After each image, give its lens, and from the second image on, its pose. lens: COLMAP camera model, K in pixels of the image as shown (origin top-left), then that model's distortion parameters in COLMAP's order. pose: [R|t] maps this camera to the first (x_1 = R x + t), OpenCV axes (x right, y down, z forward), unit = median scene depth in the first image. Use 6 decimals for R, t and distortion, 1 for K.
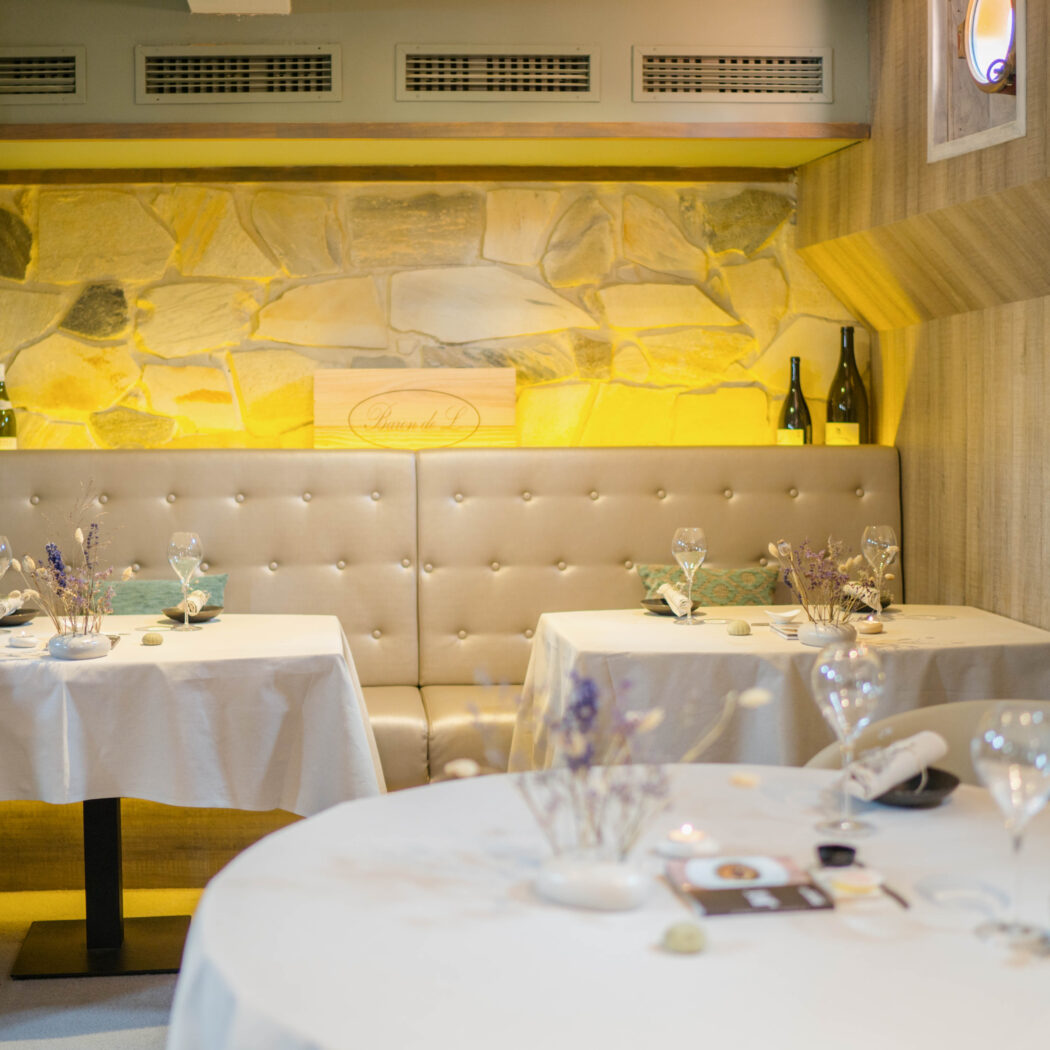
lens RADIAL K [[1589.6, 0, 475.8], [0, 1589.6, 433.5], [0, 0, 1]] dist [-0.032589, -0.080076]
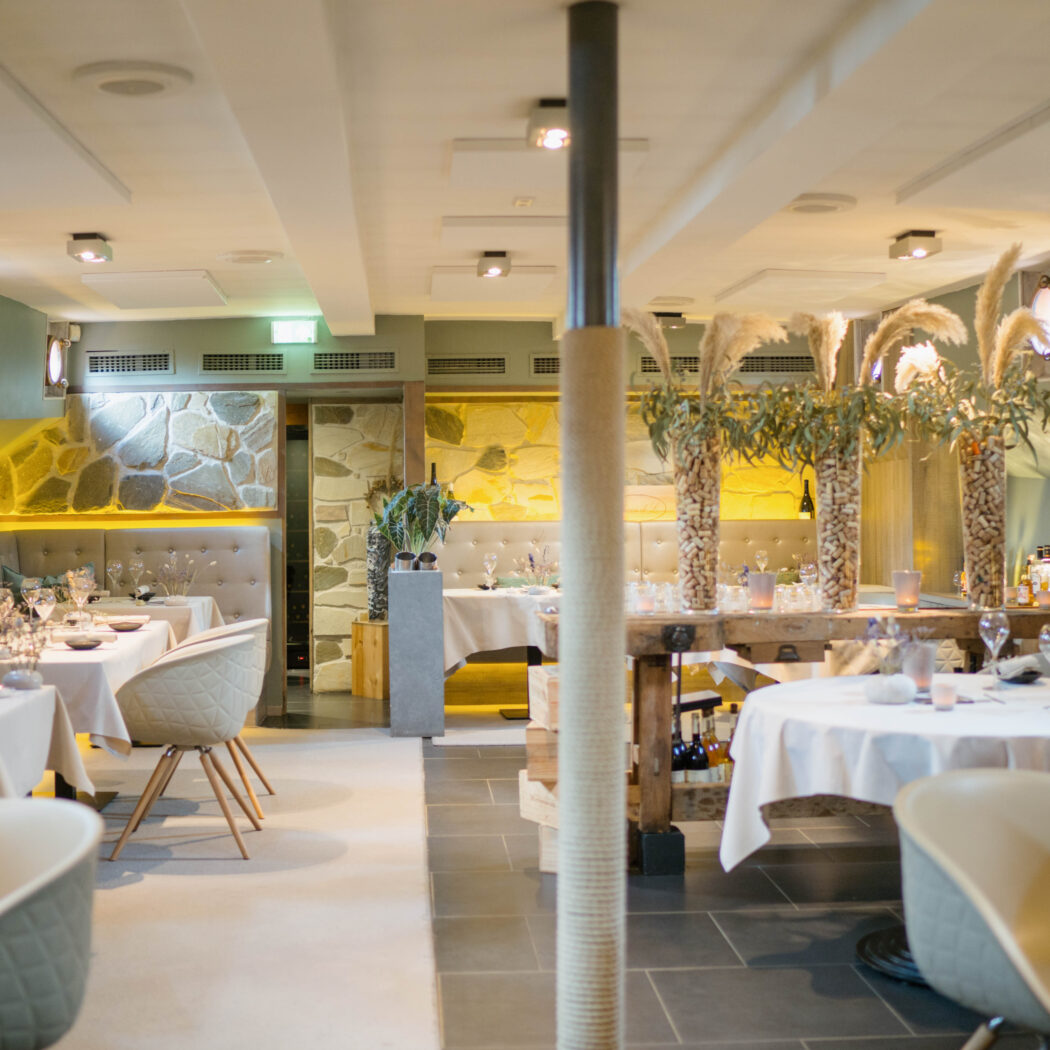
lens RADIAL K [[1589.6, 0, 475.8], [0, 1589.6, 433.5], [0, 0, 1]] dist [-0.032589, -0.080076]
pose [[0.999596, -0.000940, -0.028402, -0.198776], [-0.000669, 0.998397, -0.056593, 0.013168], [0.028409, 0.056589, 0.997993, -1.237275]]
